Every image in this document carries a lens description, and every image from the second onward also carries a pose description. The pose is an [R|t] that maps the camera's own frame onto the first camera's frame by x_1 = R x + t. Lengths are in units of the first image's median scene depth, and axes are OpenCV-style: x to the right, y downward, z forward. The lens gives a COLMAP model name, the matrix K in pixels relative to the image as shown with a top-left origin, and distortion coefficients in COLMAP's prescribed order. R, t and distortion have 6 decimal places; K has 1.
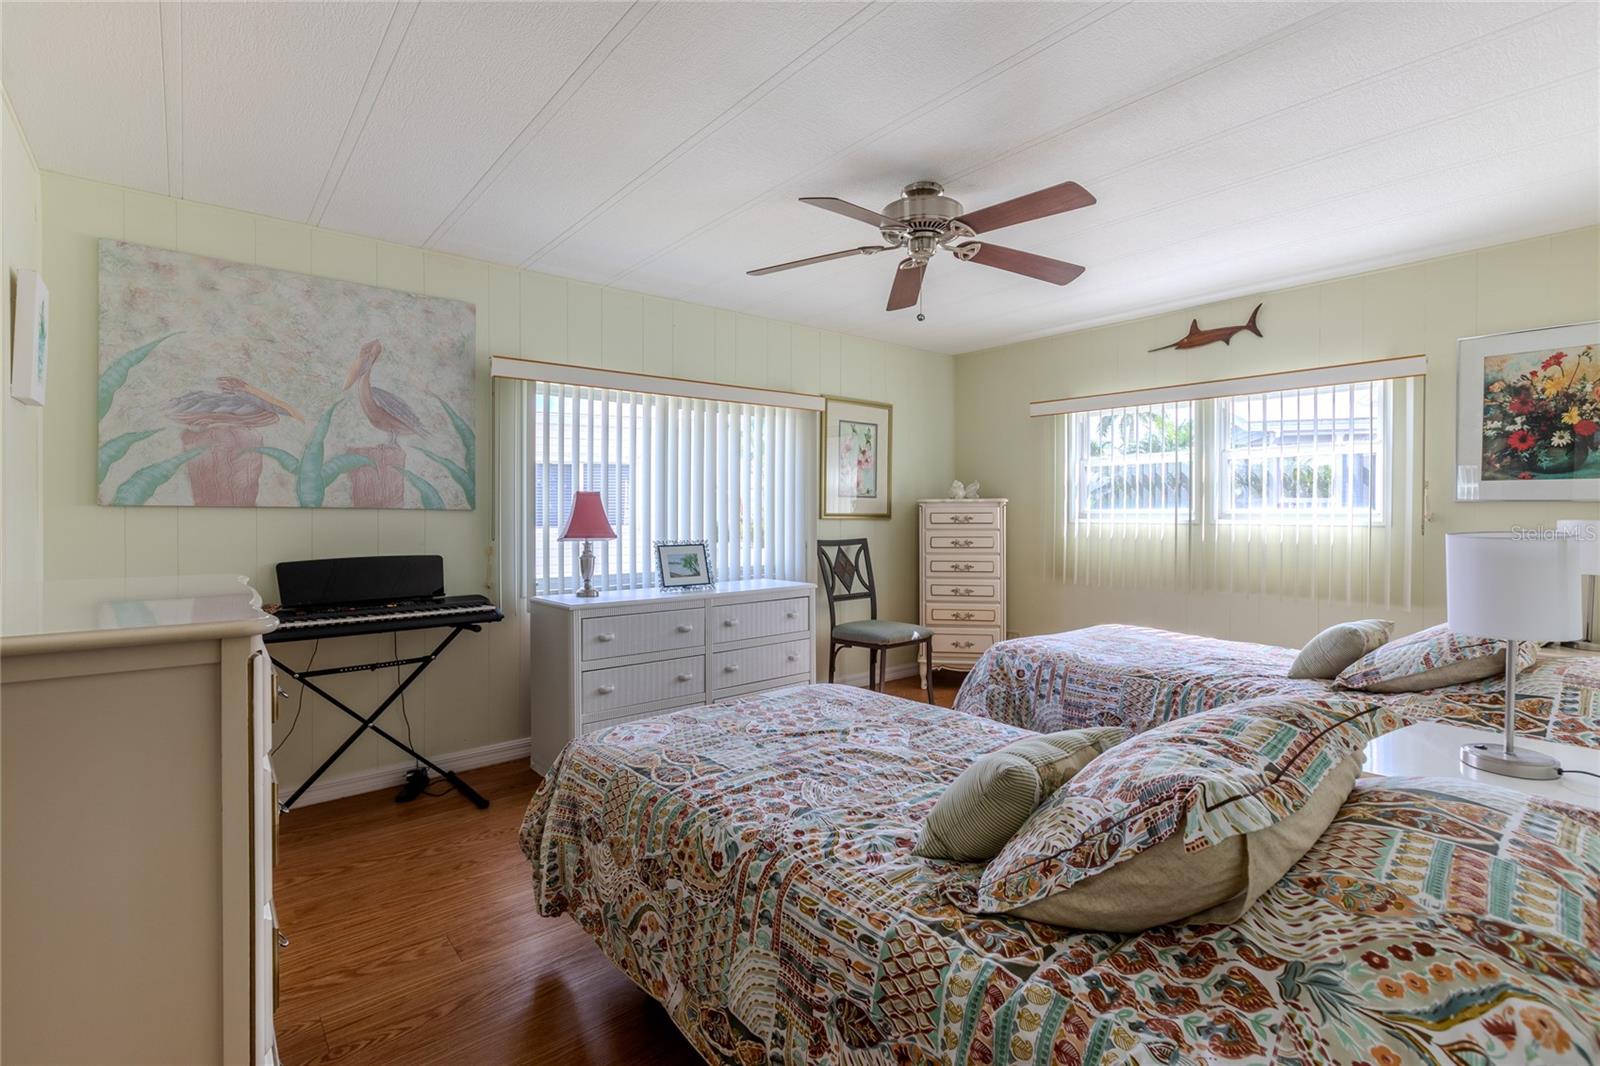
lens RADIAL K [[754.2, 0, 796.3], [0, 754.2, 524.0], [0, 0, 1]] dist [-0.017318, 0.002799]
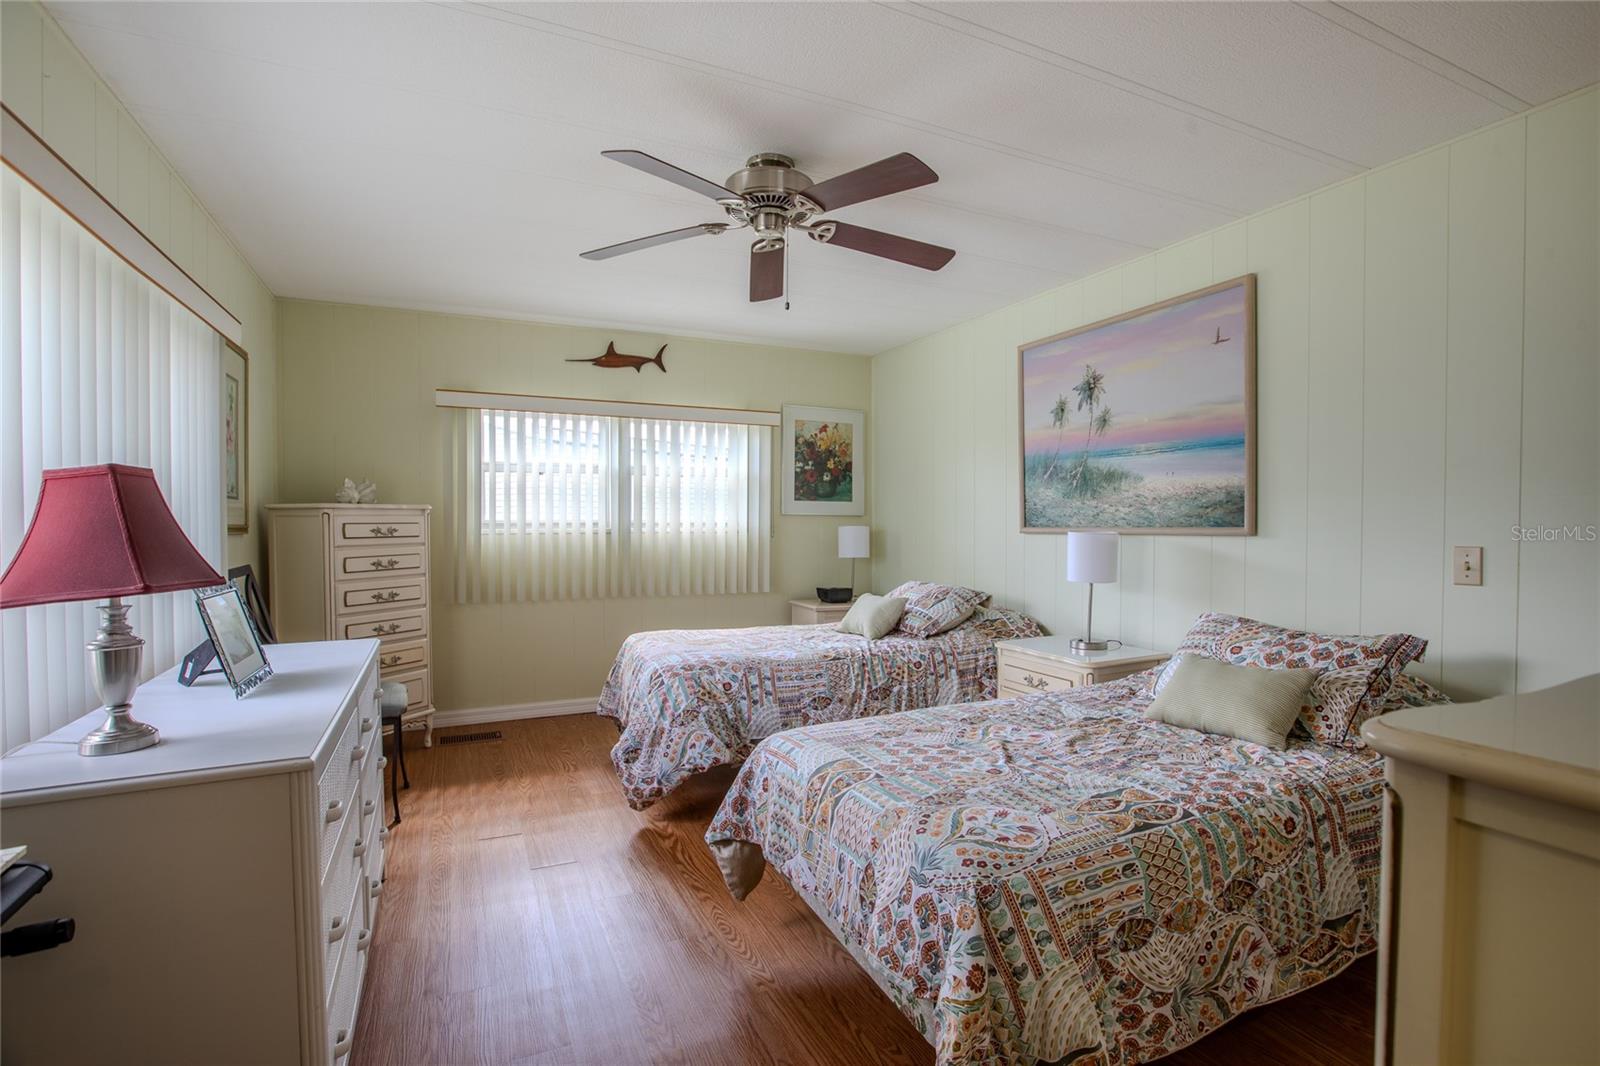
lens RADIAL K [[754.2, 0, 828.3], [0, 754.2, 525.3], [0, 0, 1]] dist [-0.017318, 0.002799]
pose [[0.217026, -0.007103, 0.976140, -0.643345], [0.015351, 0.999875, 0.003863, -0.013776], [-0.976045, 0.014146, 0.217108, 0.669217]]
